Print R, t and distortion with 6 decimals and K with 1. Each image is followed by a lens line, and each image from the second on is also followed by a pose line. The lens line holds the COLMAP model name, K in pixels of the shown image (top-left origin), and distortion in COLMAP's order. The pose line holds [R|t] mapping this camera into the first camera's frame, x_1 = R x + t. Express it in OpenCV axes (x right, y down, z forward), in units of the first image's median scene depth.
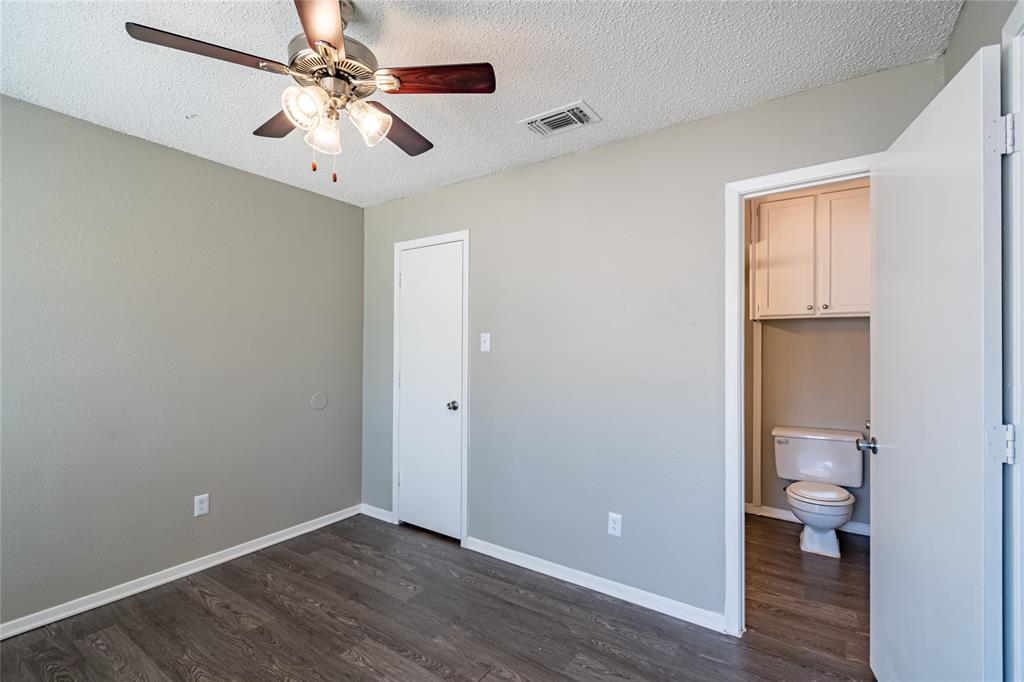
lens RADIAL K [[468.5, 0, 505.5], [0, 468.5, 342.8], [0, 0, 1]] dist [0.014281, -0.005412]
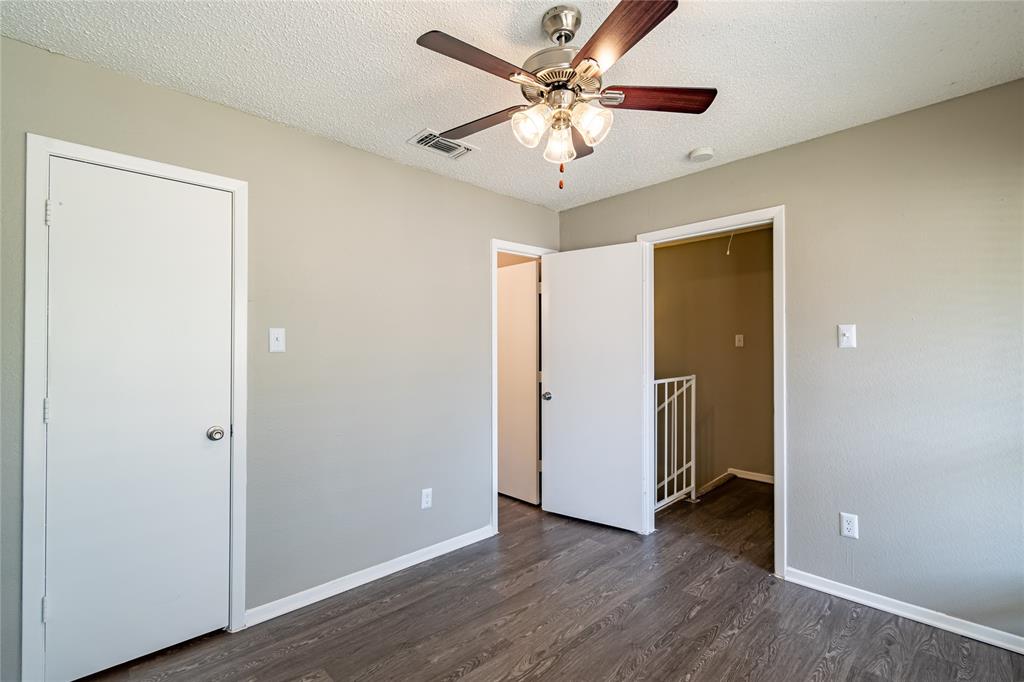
lens RADIAL K [[468.5, 0, 522.2], [0, 468.5, 344.4], [0, 0, 1]] dist [0.014281, -0.005412]
pose [[0.172273, 0.006652, 0.985027, -0.931003], [-0.005725, 0.999967, -0.005752, 0.010498], [-0.985033, -0.004648, 0.172305, 0.602043]]
